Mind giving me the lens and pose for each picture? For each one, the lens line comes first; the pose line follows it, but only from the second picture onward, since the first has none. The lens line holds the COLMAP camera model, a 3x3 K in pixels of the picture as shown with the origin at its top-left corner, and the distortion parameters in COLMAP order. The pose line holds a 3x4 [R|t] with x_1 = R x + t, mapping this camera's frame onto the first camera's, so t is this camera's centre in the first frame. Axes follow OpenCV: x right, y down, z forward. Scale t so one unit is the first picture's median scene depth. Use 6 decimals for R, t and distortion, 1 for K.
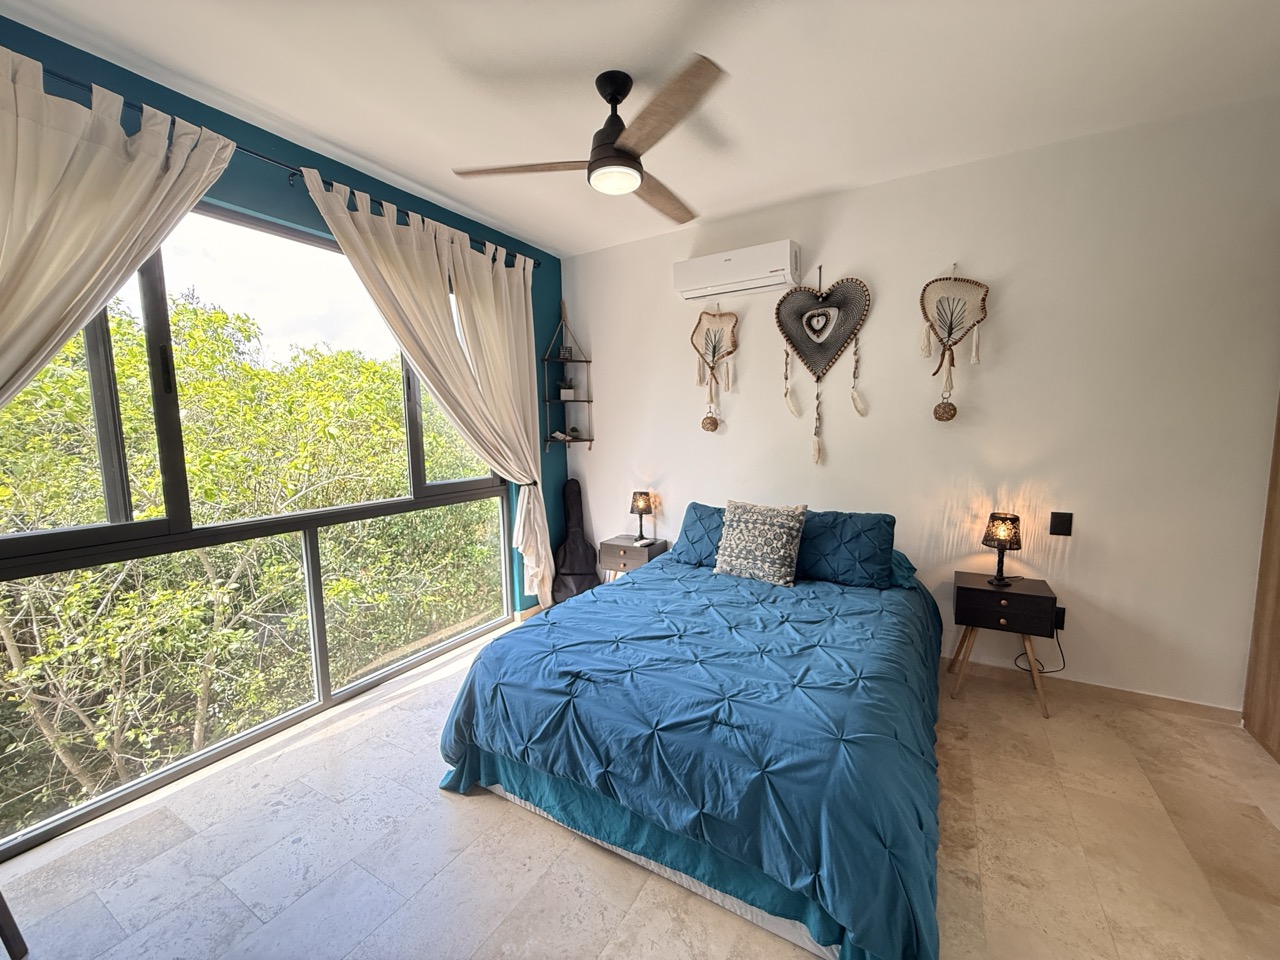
lens RADIAL K [[509.5, 0, 636.4], [0, 509.5, 482.6], [0, 0, 1]] dist [-0.002210, 0.000171]
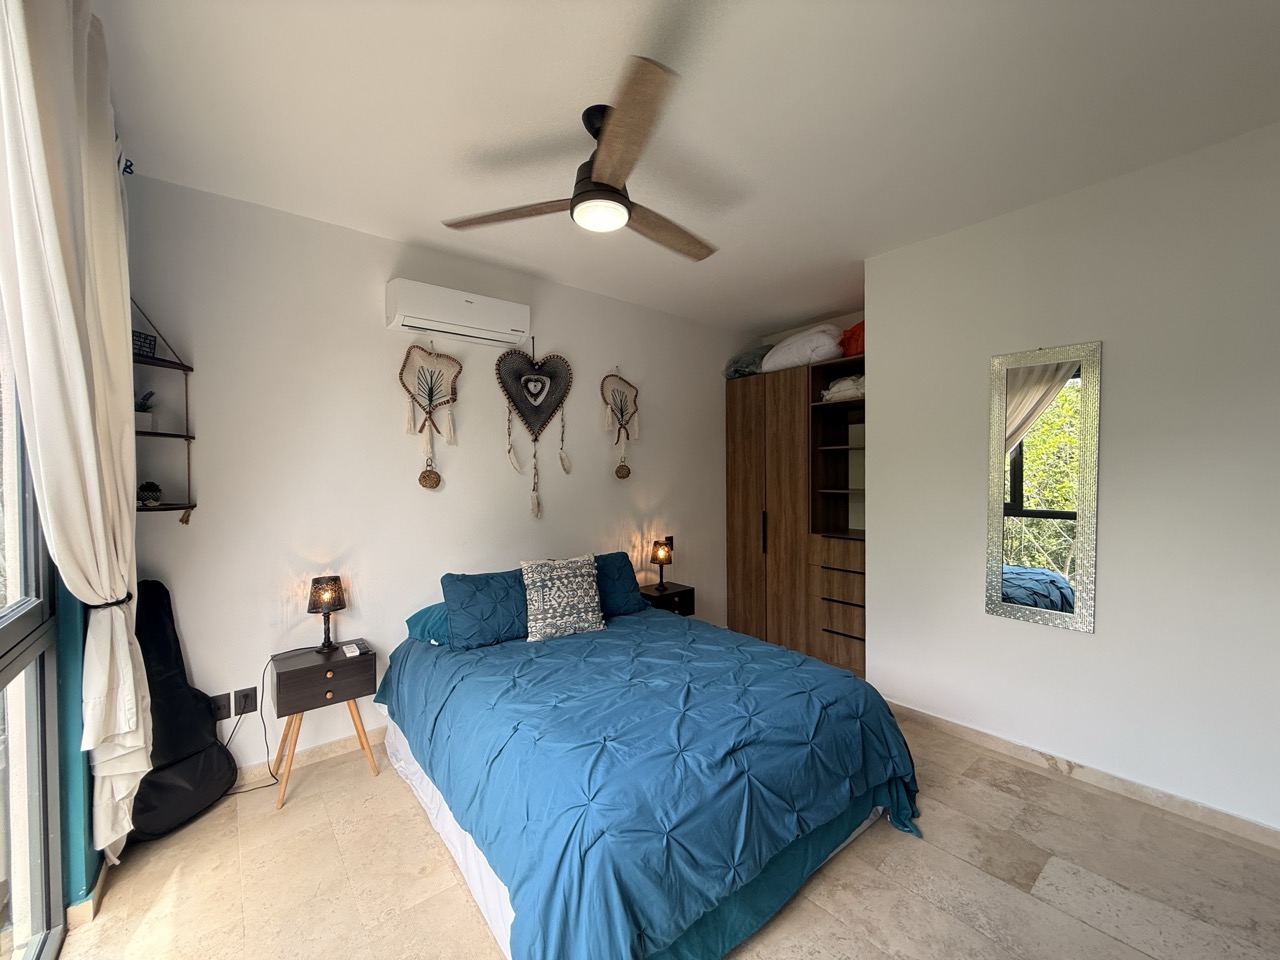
lens RADIAL K [[509.5, 0, 636.4], [0, 509.5, 482.6], [0, 0, 1]] dist [-0.002210, 0.000171]
pose [[0.347705, 0.002024, 0.937602, -0.596887], [0.101241, 0.994070, -0.039691, -0.048051], [-0.932122, 0.108724, 0.345438, 0.454878]]
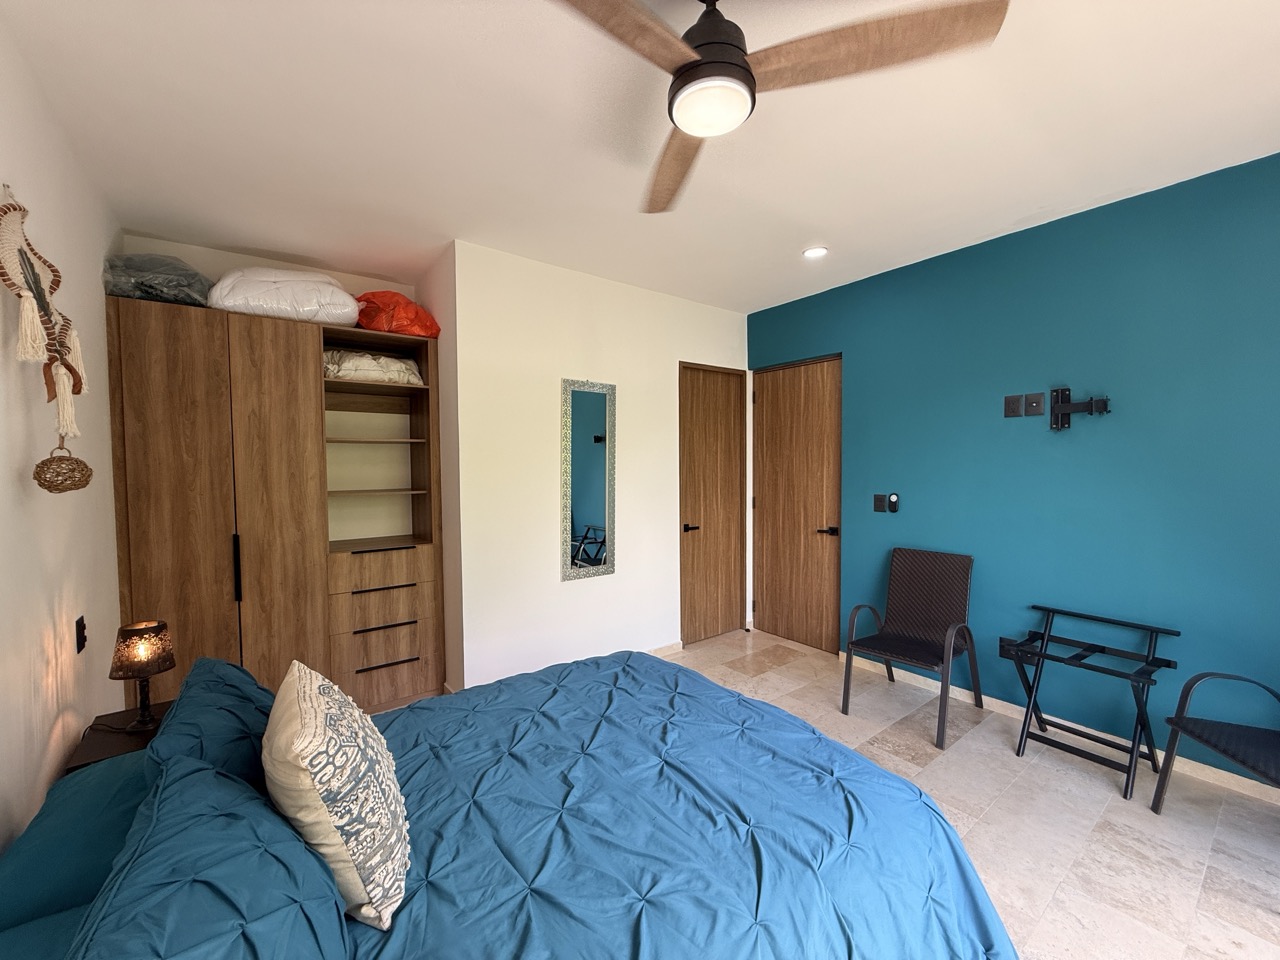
lens RADIAL K [[500.0, 0, 640.0], [0, 500.0, 480.0], [0, 0, 1]] dist [-0.000832, 0.000028]
pose [[-0.921068, 0.016292, 0.389060, -0.132005], [0.070610, 0.989549, 0.125727, -0.141235], [-0.382946, 0.143275, -0.912592, 1.128429]]
